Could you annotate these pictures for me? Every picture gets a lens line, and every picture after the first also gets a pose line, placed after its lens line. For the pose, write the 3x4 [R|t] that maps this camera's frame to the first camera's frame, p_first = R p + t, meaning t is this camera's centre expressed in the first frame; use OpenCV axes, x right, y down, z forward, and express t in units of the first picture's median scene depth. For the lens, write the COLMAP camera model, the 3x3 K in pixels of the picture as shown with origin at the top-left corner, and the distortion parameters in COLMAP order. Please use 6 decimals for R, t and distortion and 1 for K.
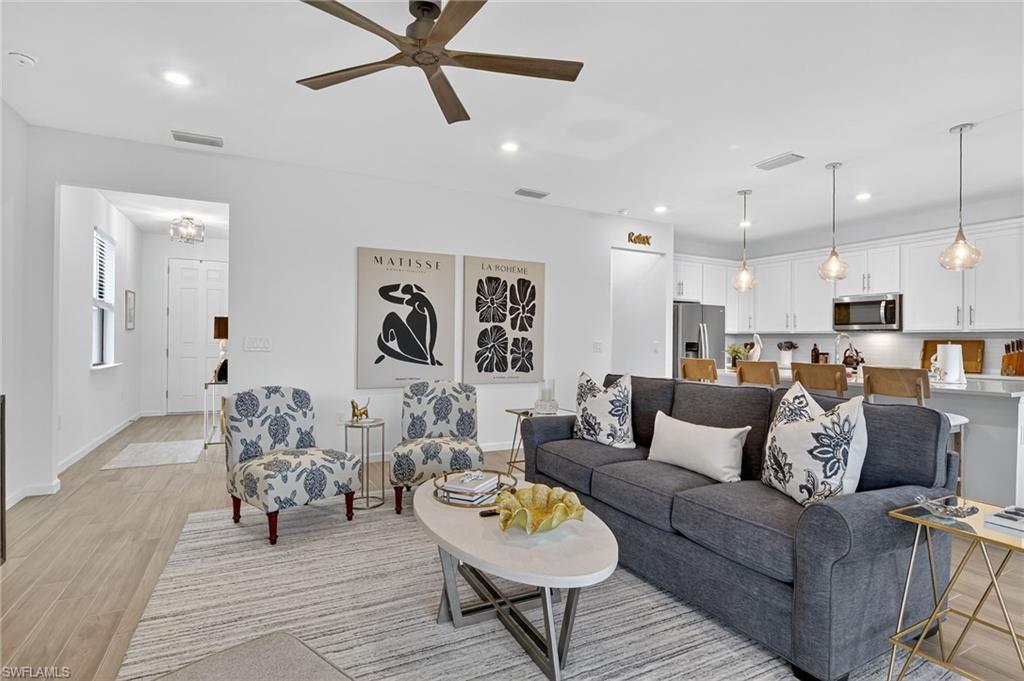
lens RADIAL K [[498.2, 0, 501.2], [0, 498.2, 338.1], [0, 0, 1]] dist [-0.017477, -0.003503]
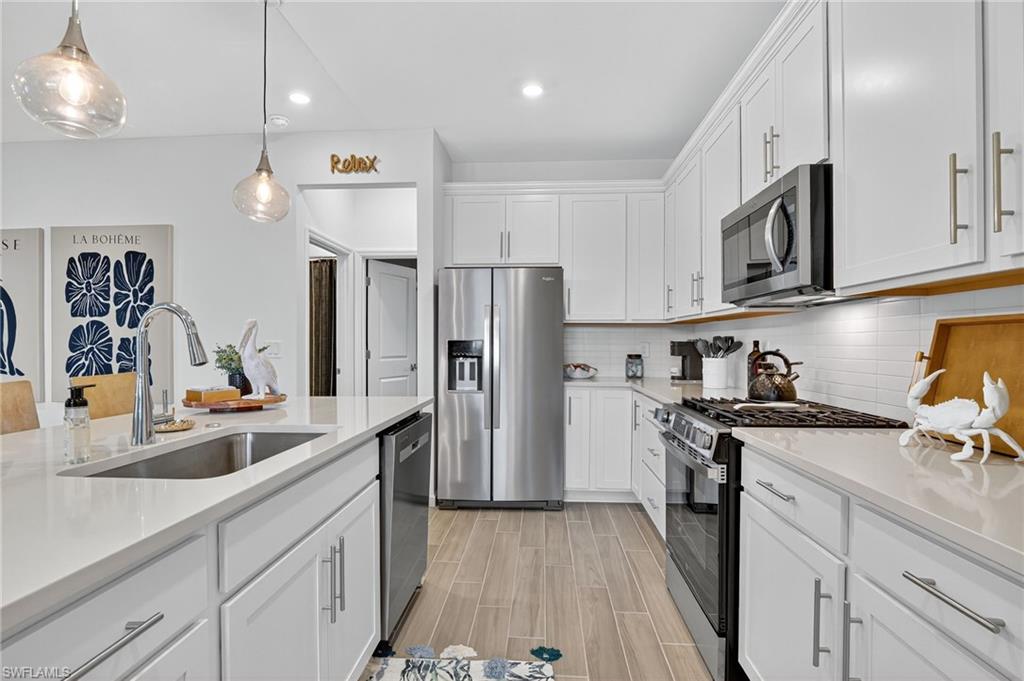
lens RADIAL K [[498.2, 0, 509.6], [0, 498.2, 348.7], [0, 0, 1]] dist [-0.017477, -0.003503]
pose [[0.867015, -0.008583, -0.498208, 0.838205], [0.010904, 0.999939, 0.001750, 0.019353], [0.498163, -0.006950, 0.867056, 0.680820]]
